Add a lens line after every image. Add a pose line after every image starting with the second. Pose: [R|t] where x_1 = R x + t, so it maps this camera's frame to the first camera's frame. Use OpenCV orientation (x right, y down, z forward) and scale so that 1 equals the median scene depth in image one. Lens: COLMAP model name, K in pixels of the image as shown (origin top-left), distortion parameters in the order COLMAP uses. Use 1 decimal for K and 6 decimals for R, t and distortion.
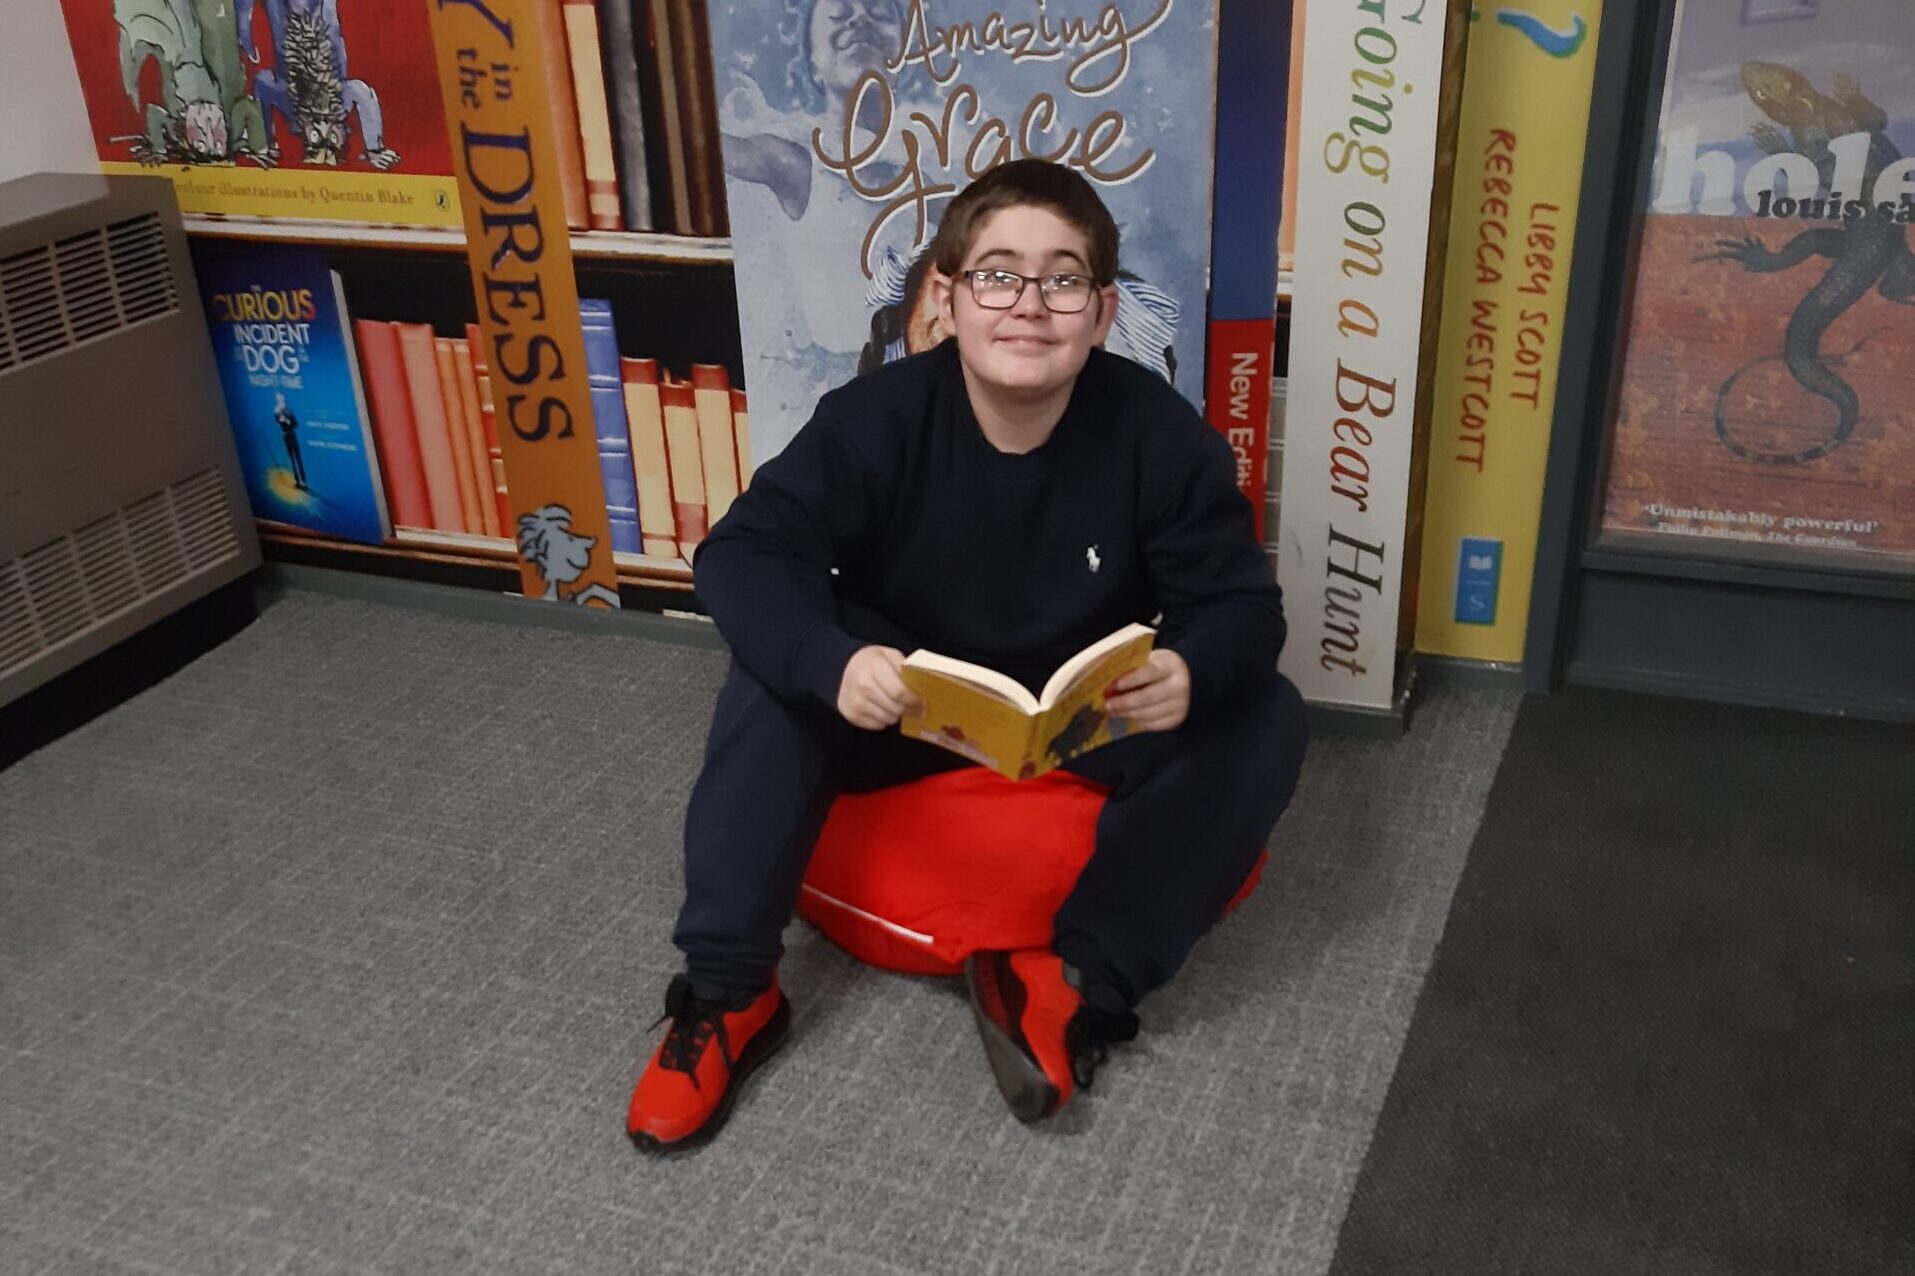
lens RADIAL K [[1938.9, 0, 949.6], [0, 1938.9, 849.0], [0, 0, 1]] dist [0.004615, 0.000000]
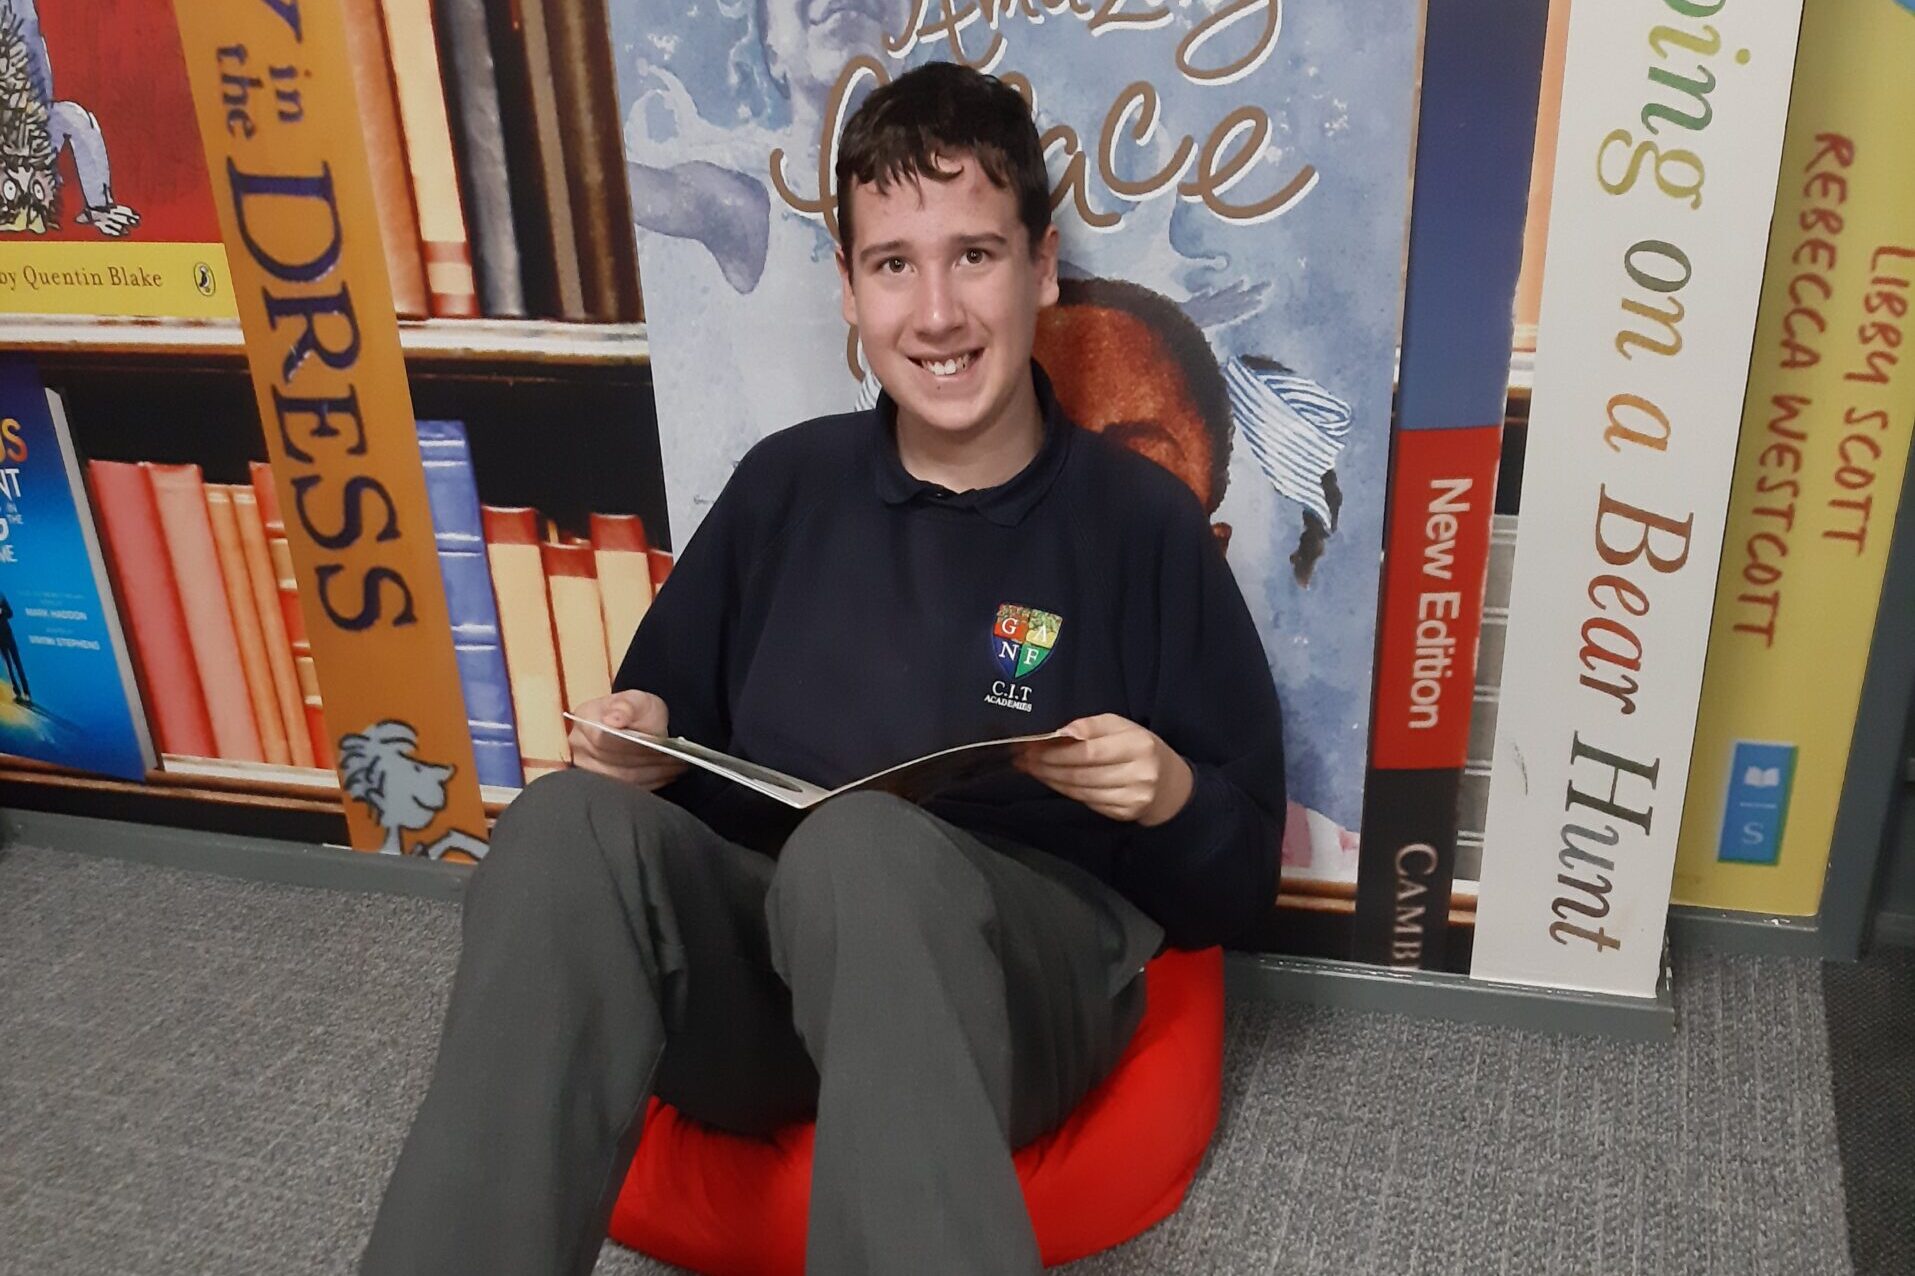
lens RADIAL K [[1938.9, 0, 955.5], [0, 1938.9, 956.3], [0, 0, 1]] dist [0.004615, 0.000000]
pose [[0.996982, -0.036809, 0.068356, -0.057121], [0.038012, 0.999143, -0.016382, -0.079460], [-0.067694, 0.018931, 0.997527, 0.317230]]
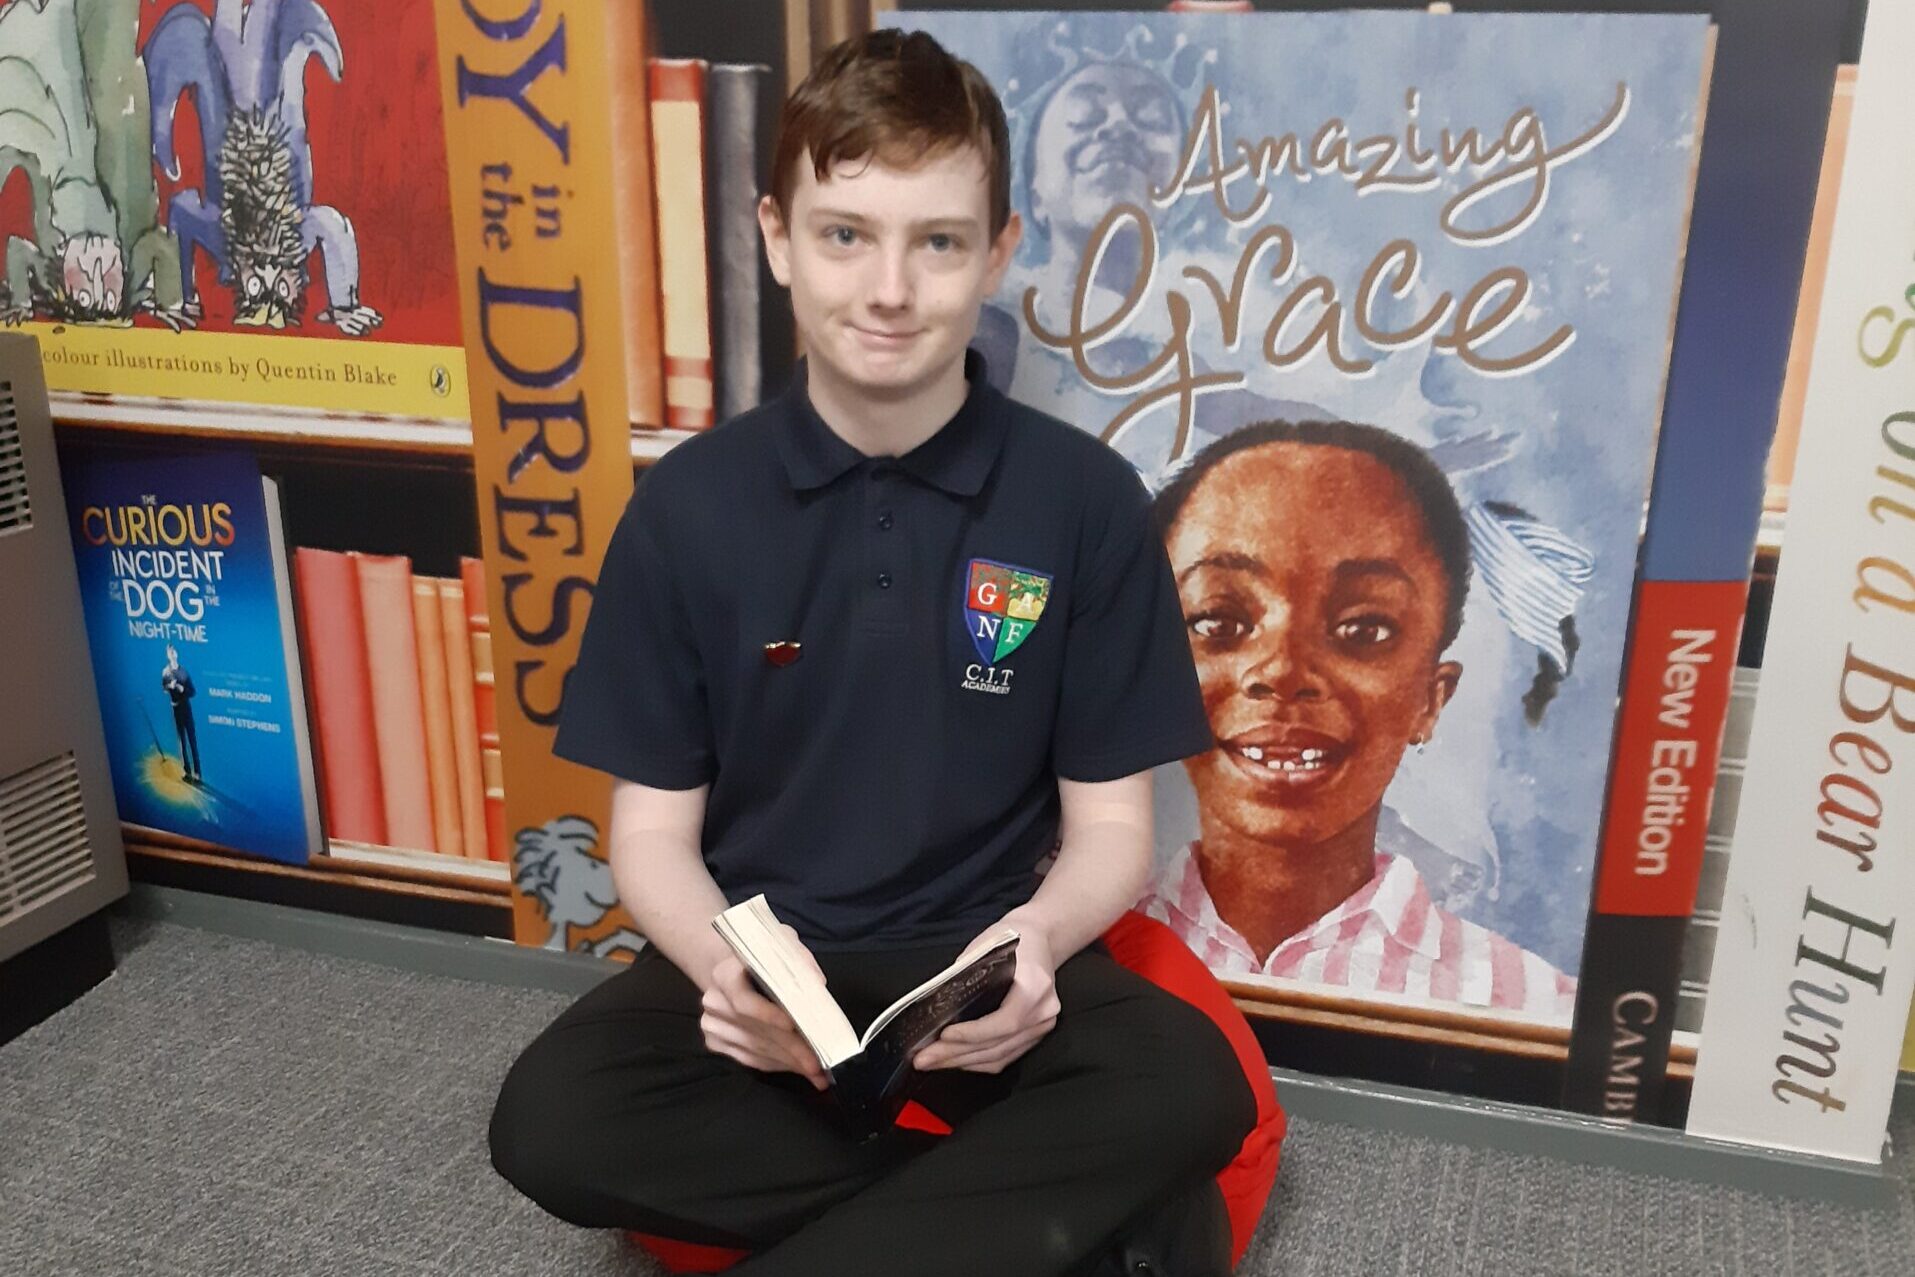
lens RADIAL K [[1938.9, 0, 955.1], [0, 1938.9, 811.6], [0, 0, 1]] dist [0.004615, 0.000000]
pose [[0.997170, 0.021077, 0.072164, -0.125927], [-0.009862, 0.988275, -0.152364, -0.081043], [-0.074529, 0.151222, 0.985686, 0.333130]]
